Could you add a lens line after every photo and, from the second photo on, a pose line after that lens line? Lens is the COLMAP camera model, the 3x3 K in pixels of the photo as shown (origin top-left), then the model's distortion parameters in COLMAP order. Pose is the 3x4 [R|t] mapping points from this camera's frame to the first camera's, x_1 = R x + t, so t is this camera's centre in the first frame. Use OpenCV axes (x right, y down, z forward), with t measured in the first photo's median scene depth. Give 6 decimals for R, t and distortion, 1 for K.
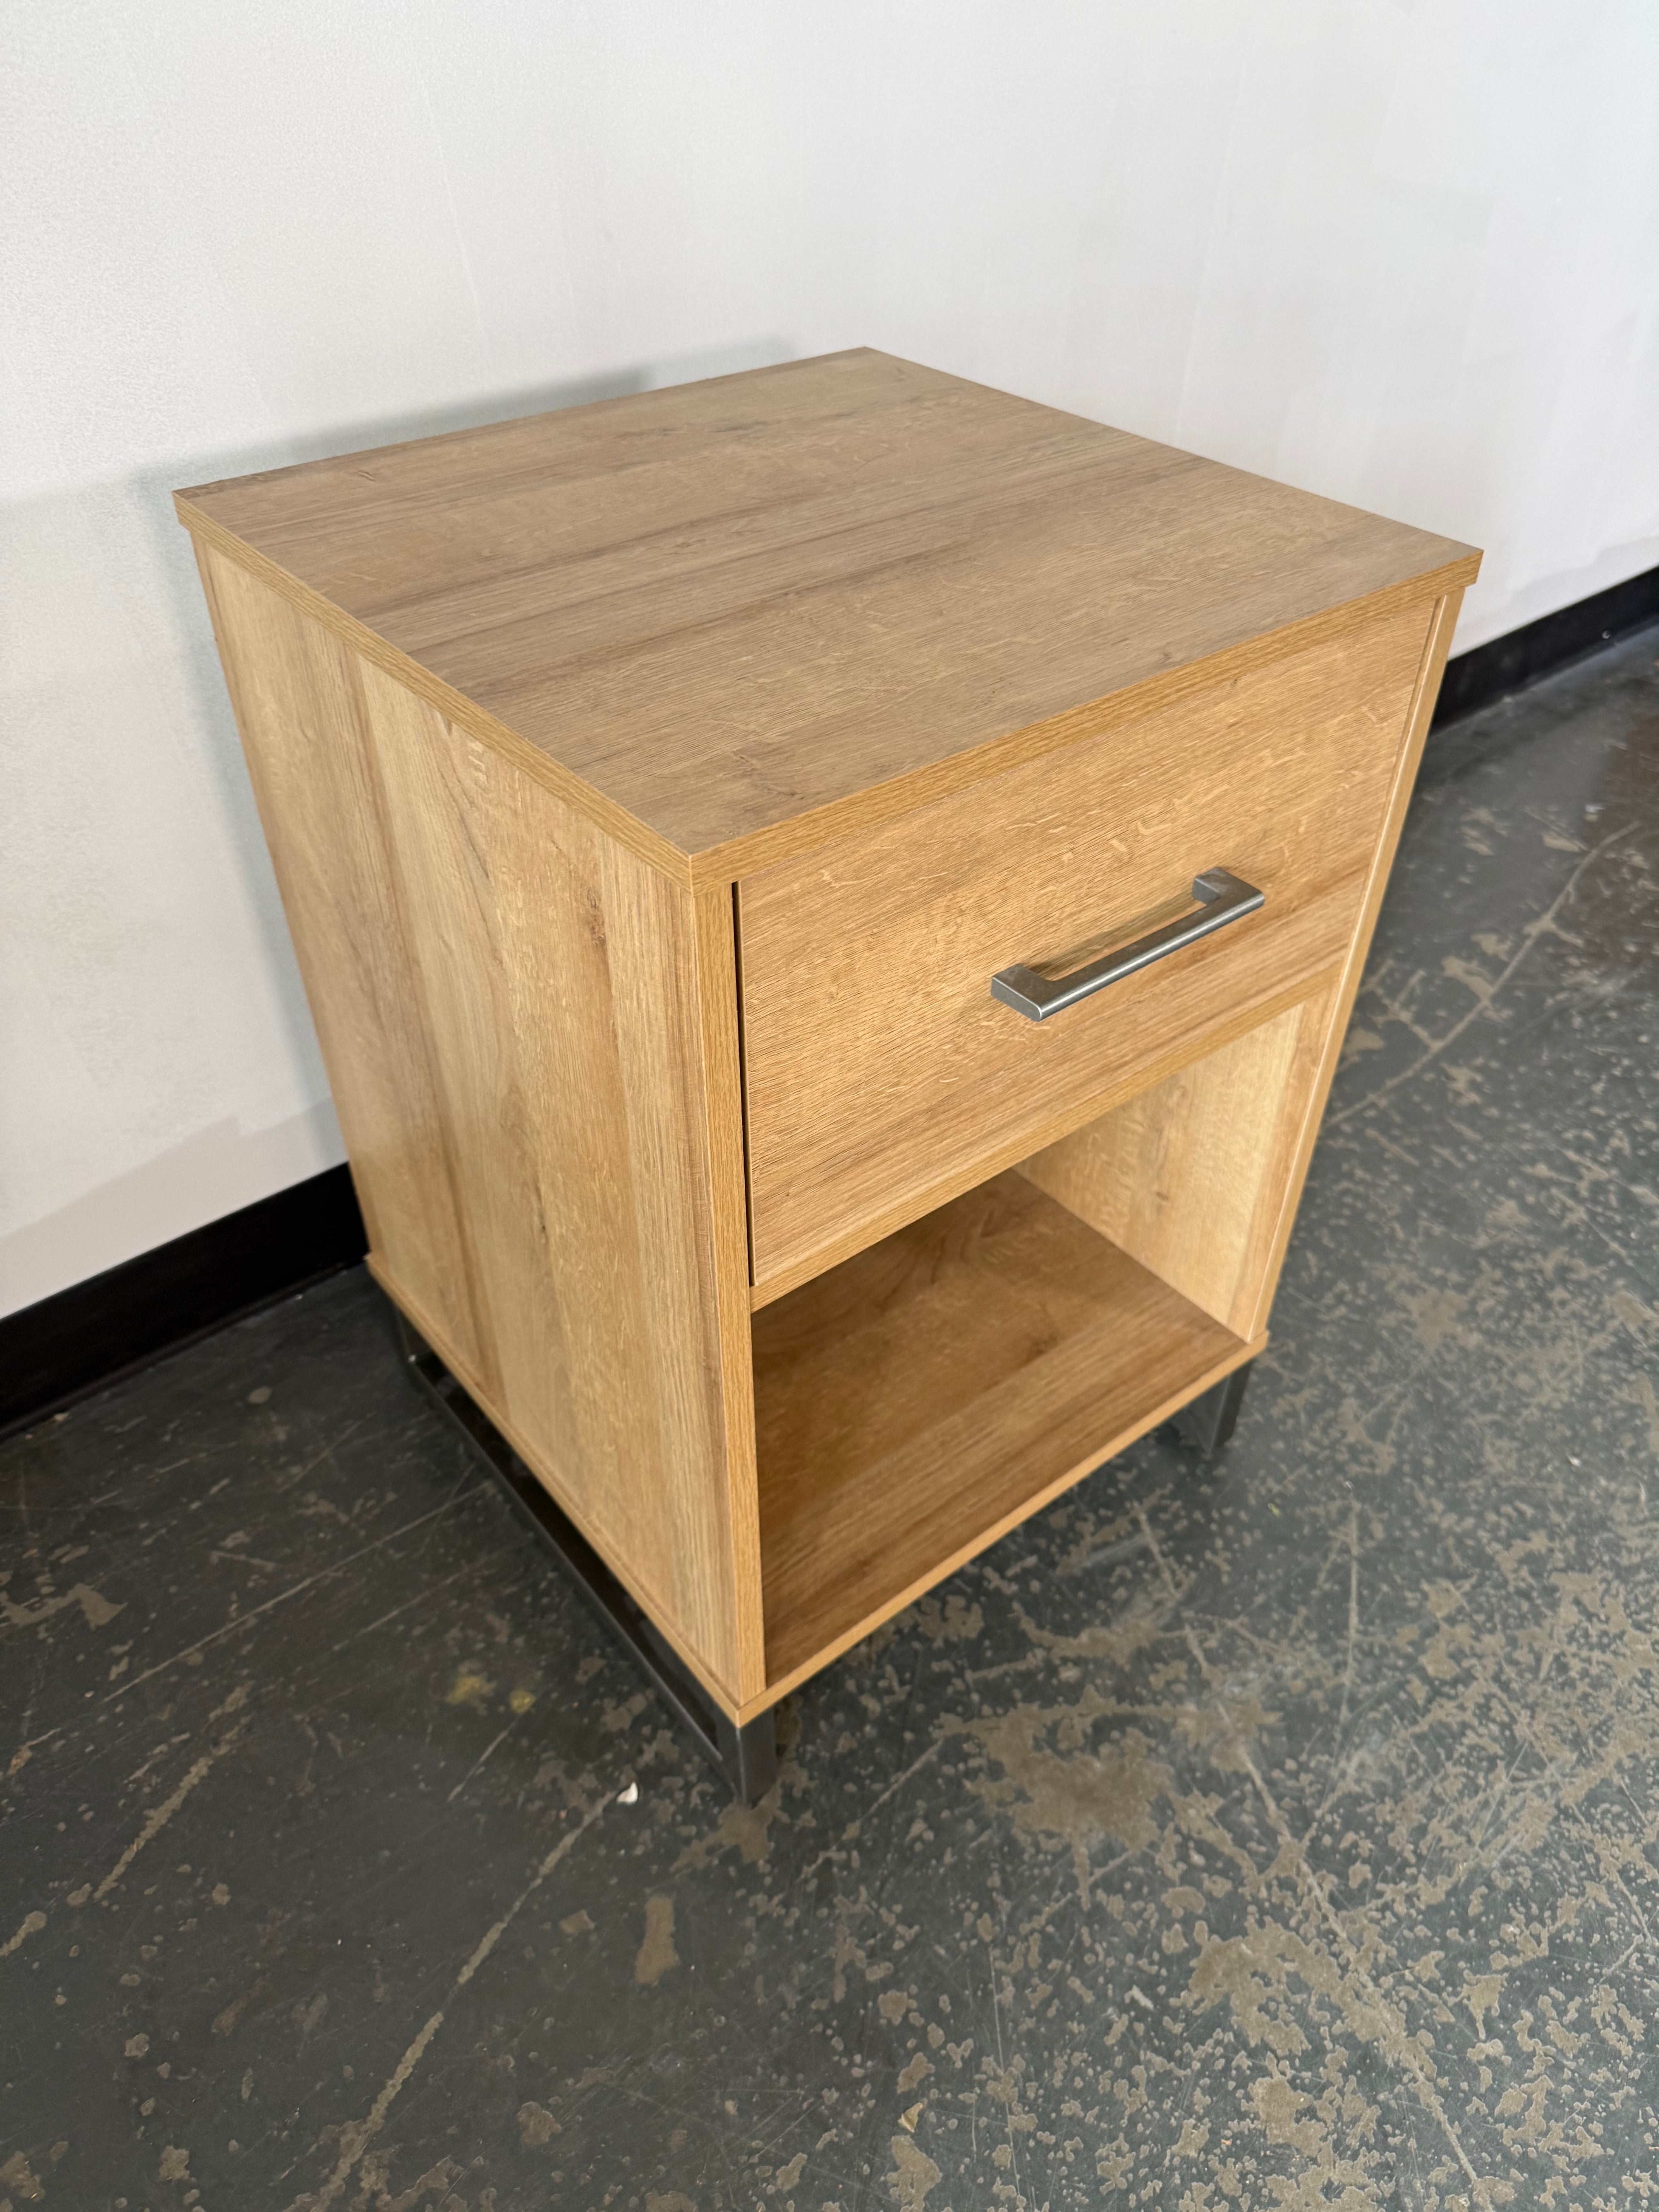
lens RADIAL K [[1568.8, 0, 800.6], [0, 1568.8, 1133.1], [0, 0, 1]] dist [-0.003059, -0.009015]
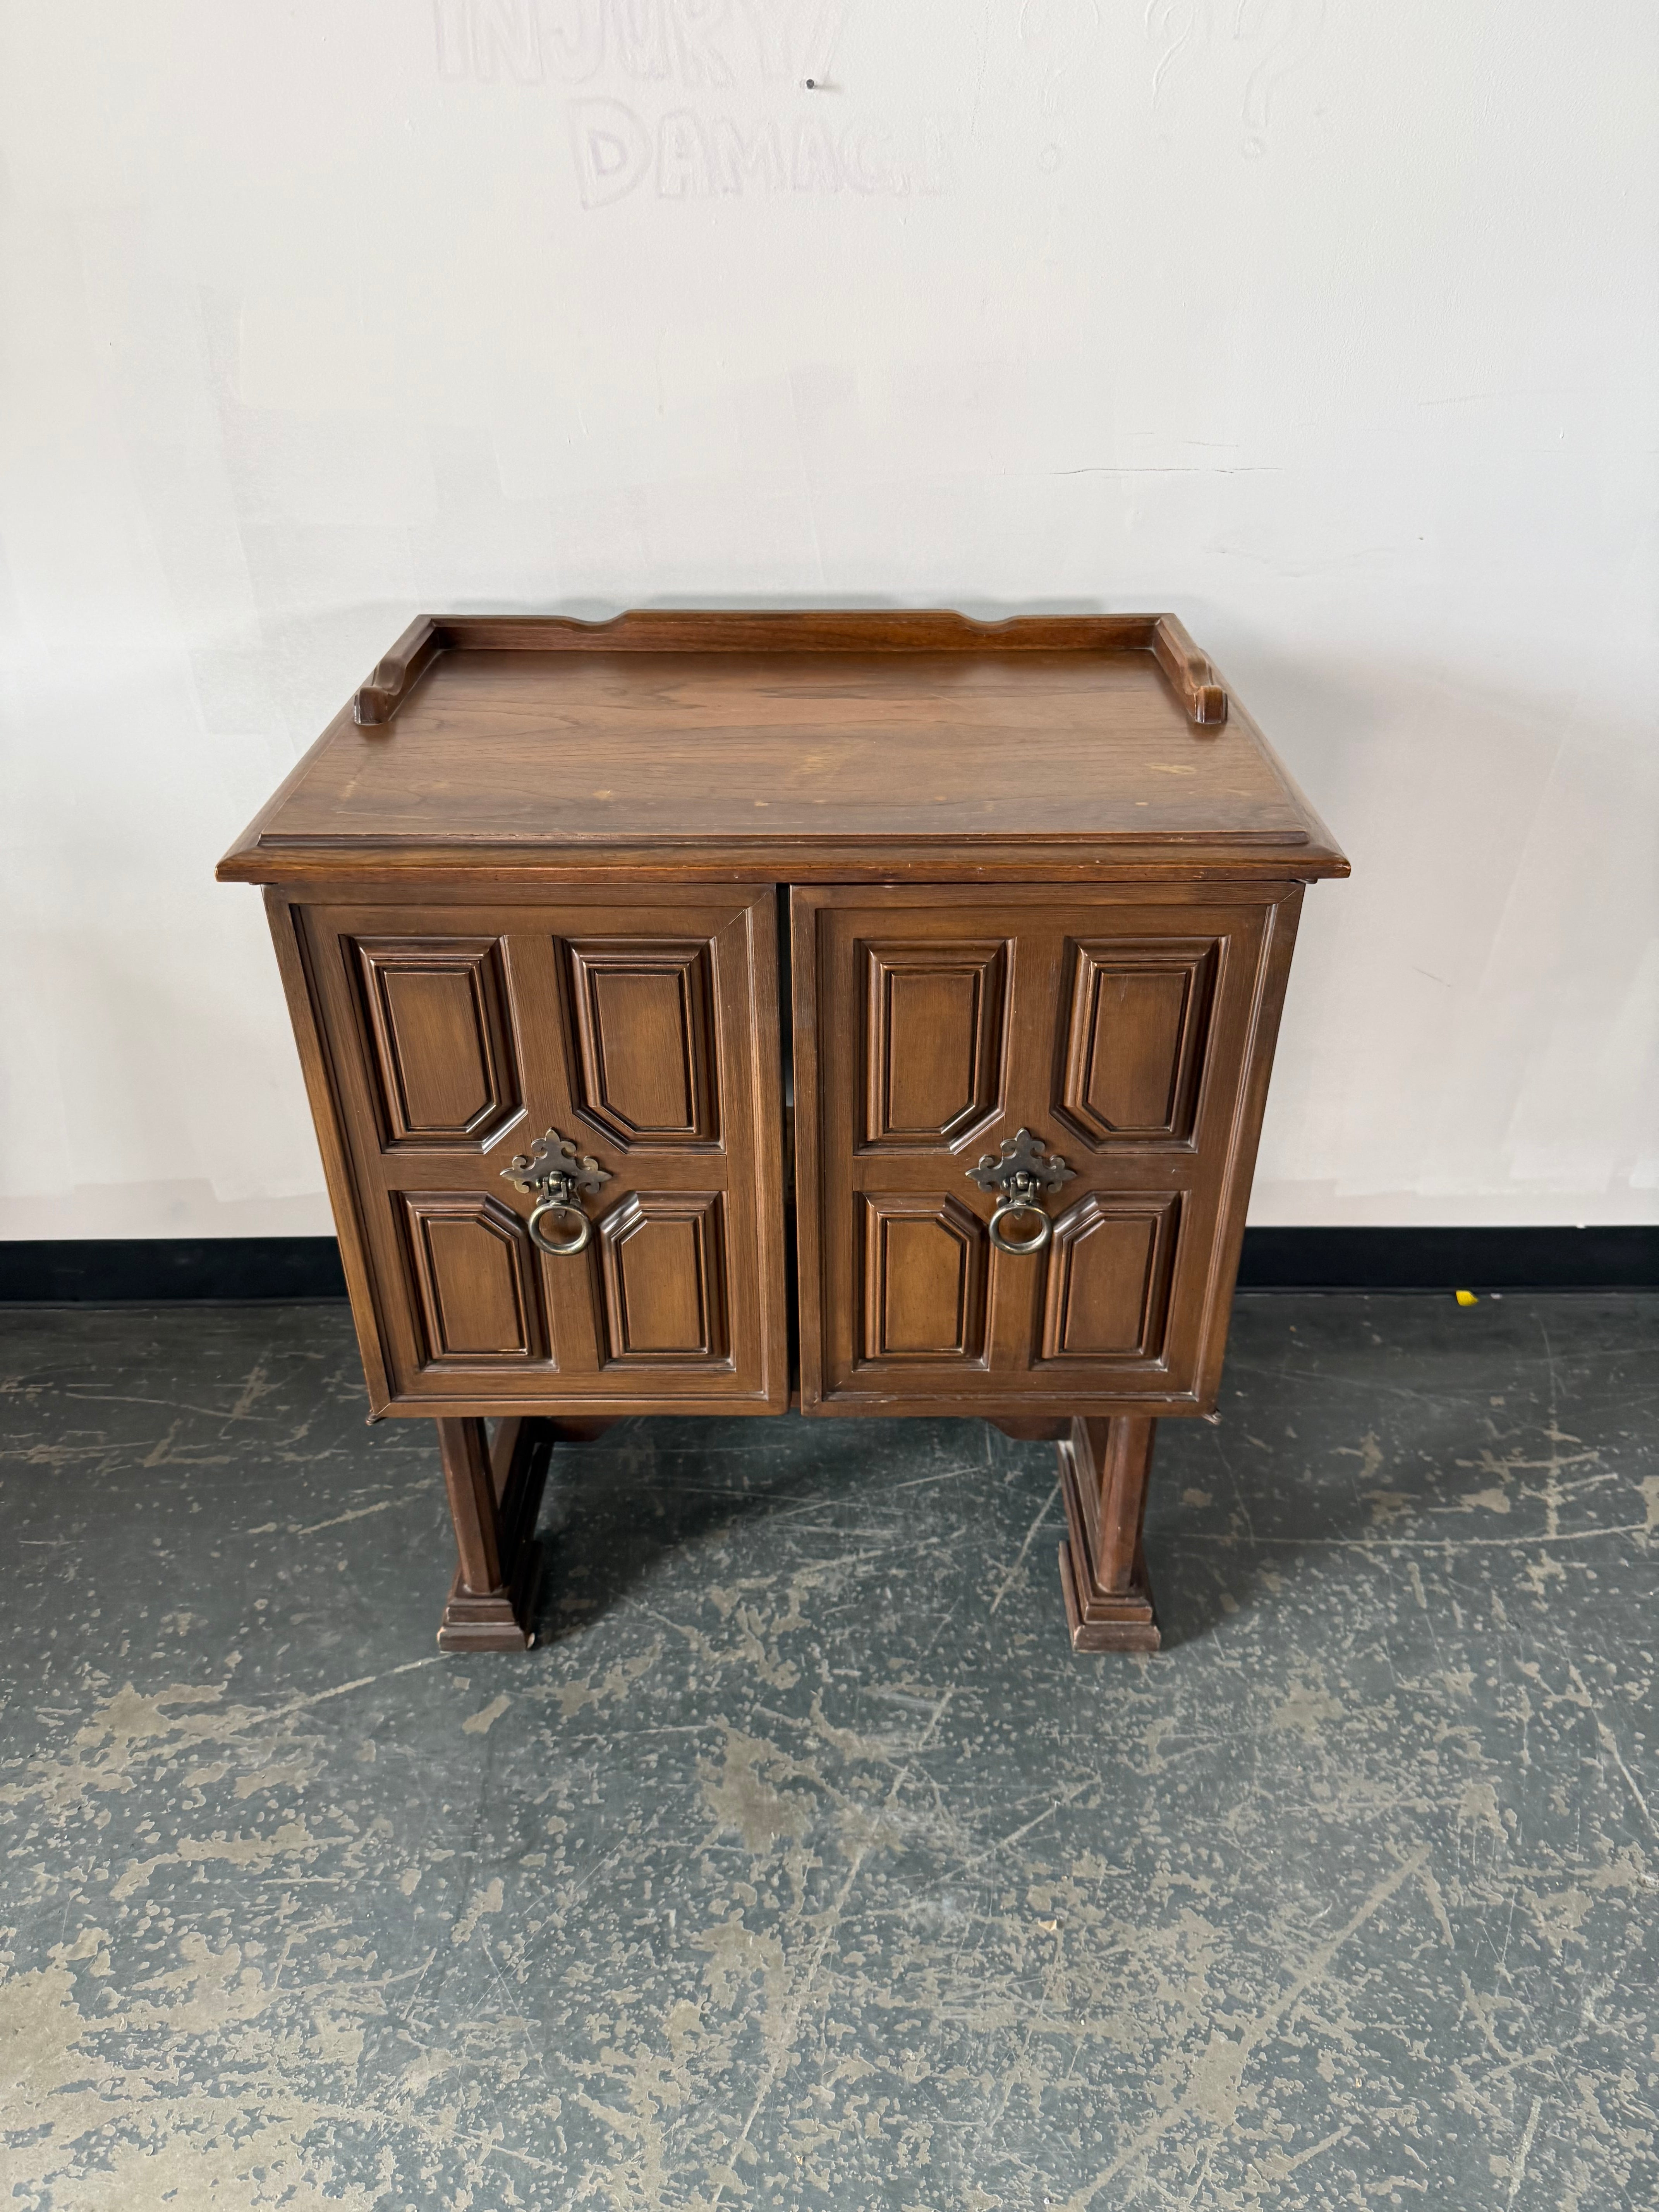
lens RADIAL K [[1568.8, 0, 834.6], [0, 1568.8, 1109.0], [0, 0, 1]] dist [-0.003059, -0.009015]
pose [[0.775824, 0.332632, -0.536146, 0.807542], [-0.401358, 0.915835, -0.012584, -0.179461], [0.486836, 0.224949, 0.844031, -0.327338]]
